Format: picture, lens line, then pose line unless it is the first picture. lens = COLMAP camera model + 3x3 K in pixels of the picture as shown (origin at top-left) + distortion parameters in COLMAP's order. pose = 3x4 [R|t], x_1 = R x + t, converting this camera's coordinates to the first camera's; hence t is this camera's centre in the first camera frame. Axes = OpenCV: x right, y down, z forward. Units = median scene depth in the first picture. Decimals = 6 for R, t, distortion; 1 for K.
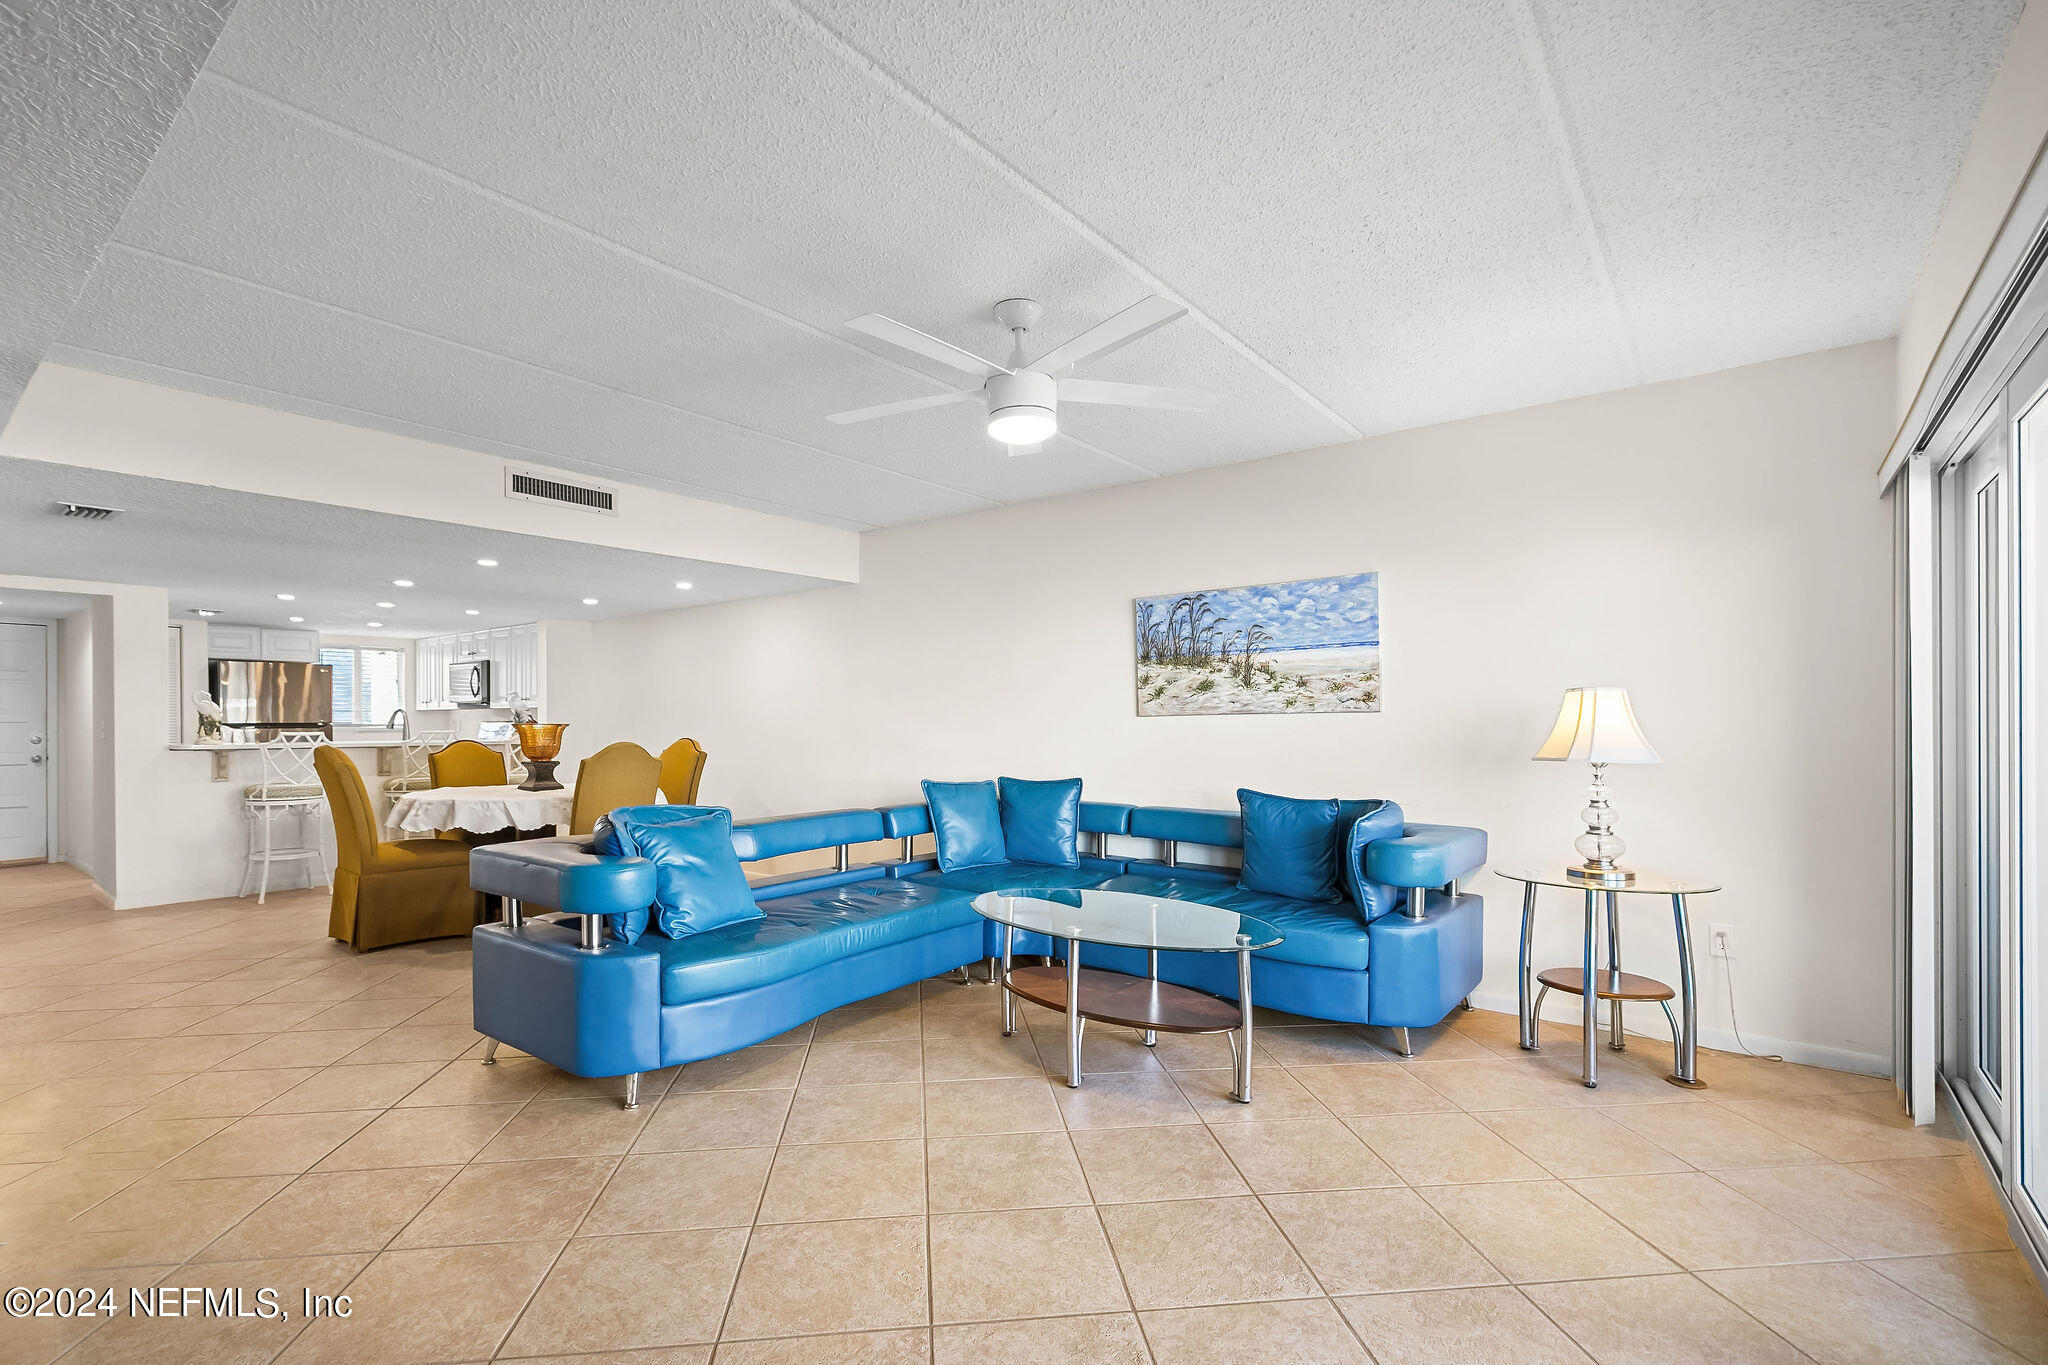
lens RADIAL K [[924.4, 0, 1016.6], [0, 924.4, 721.5], [0, 0, 1]] dist [0.000158, -0.001234]
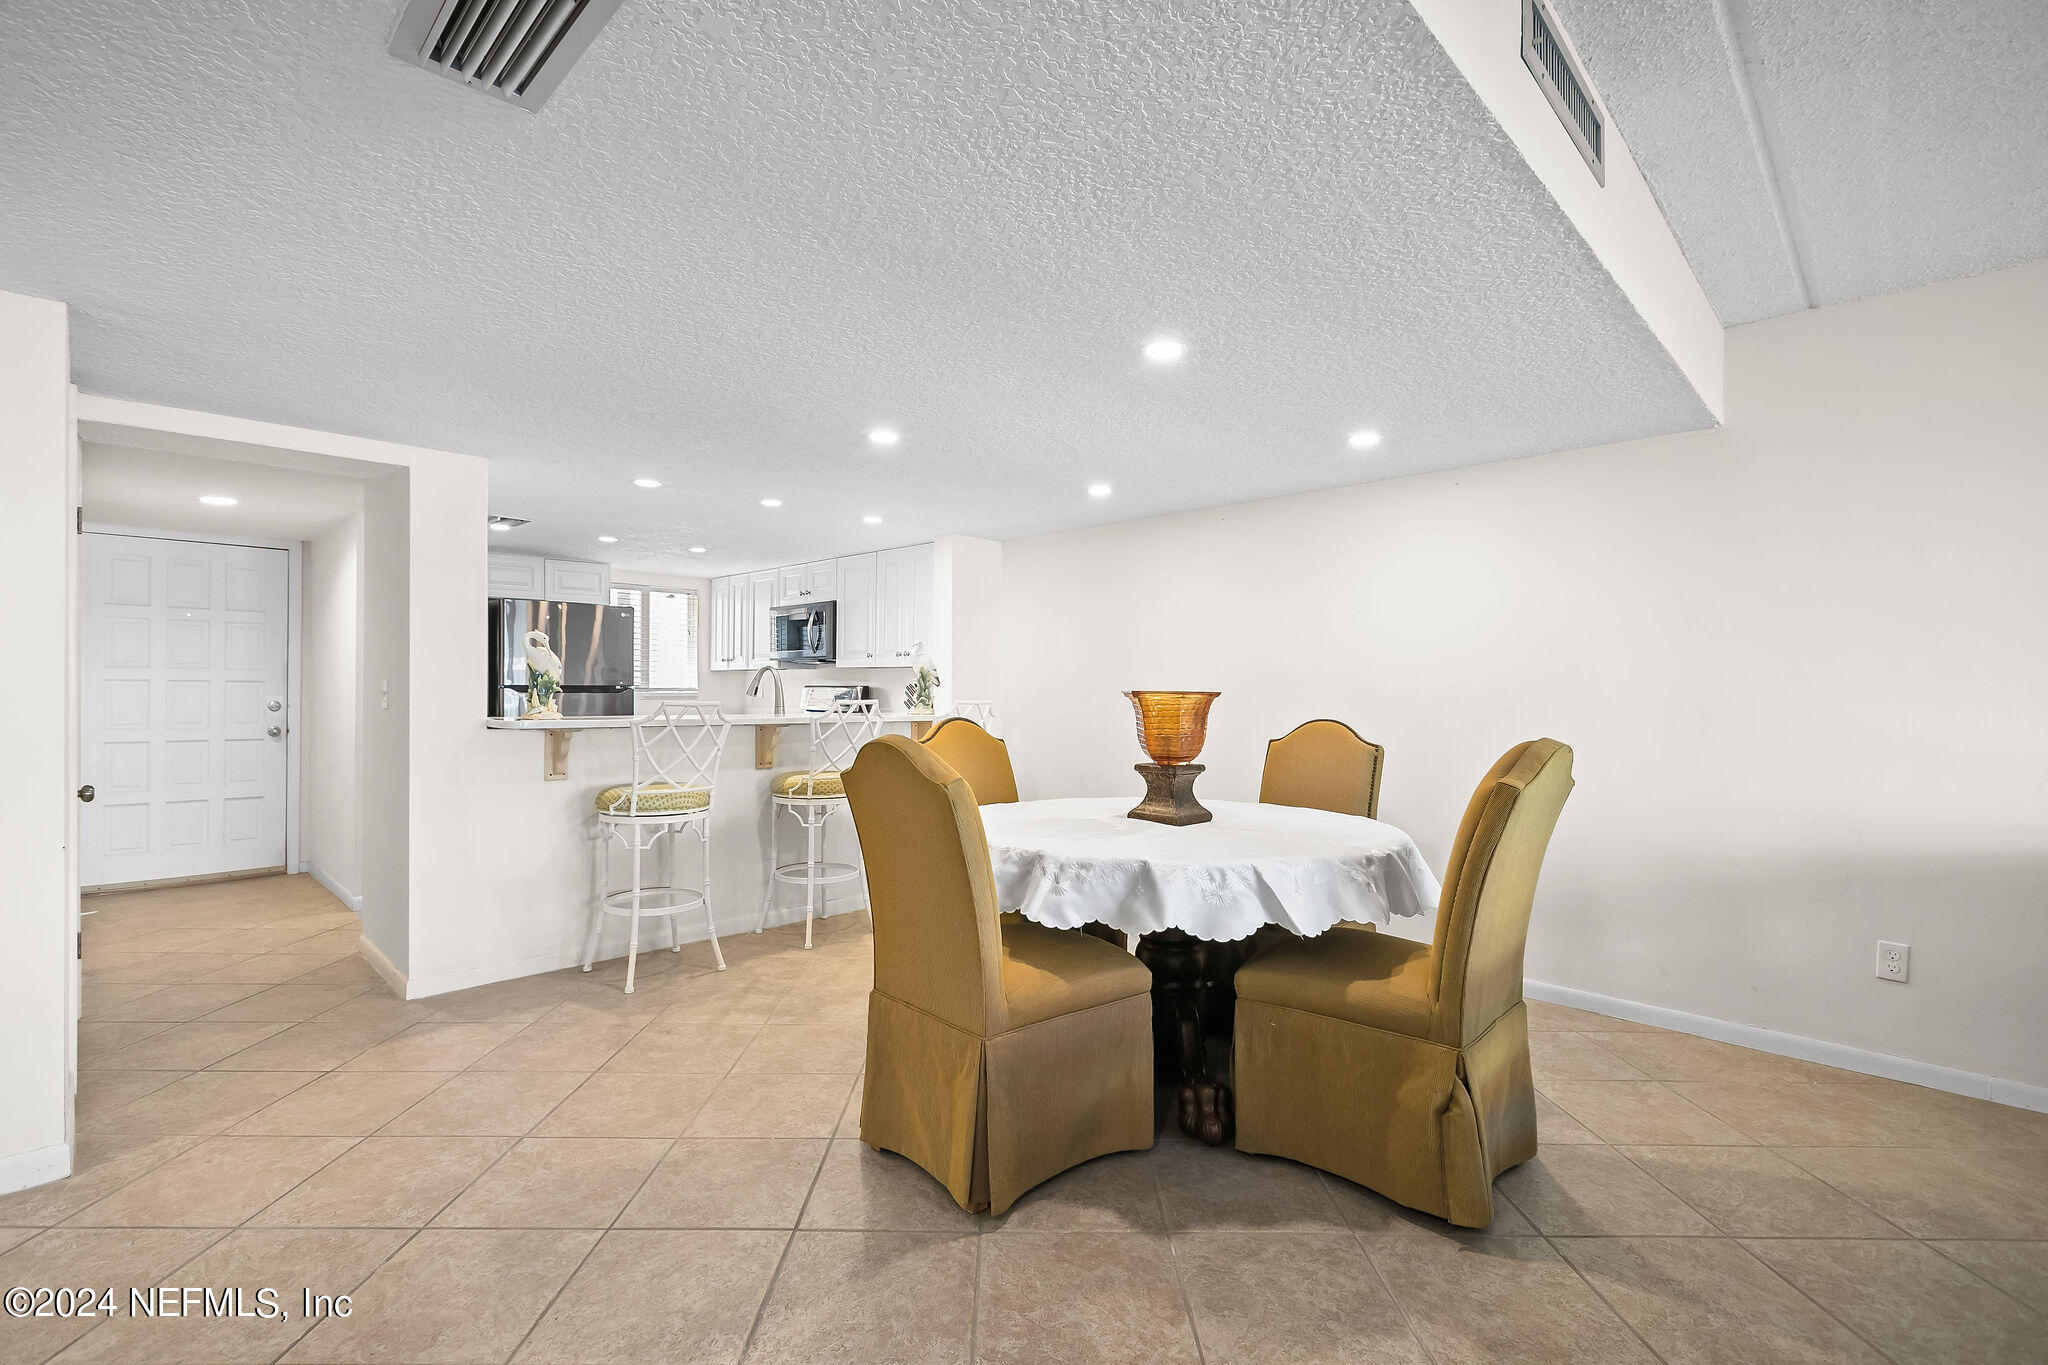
lens RADIAL K [[924.4, 0, 1027.2], [0, 924.4, 687.6], [0, 0, 1]] dist [0.000158, -0.001234]
pose [[0.993122, 0.009288, -0.116714, -0.391355], [-0.009668, 0.999950, -0.002684, 0.001817], [0.116683, 0.003794, 0.993162, 0.348400]]
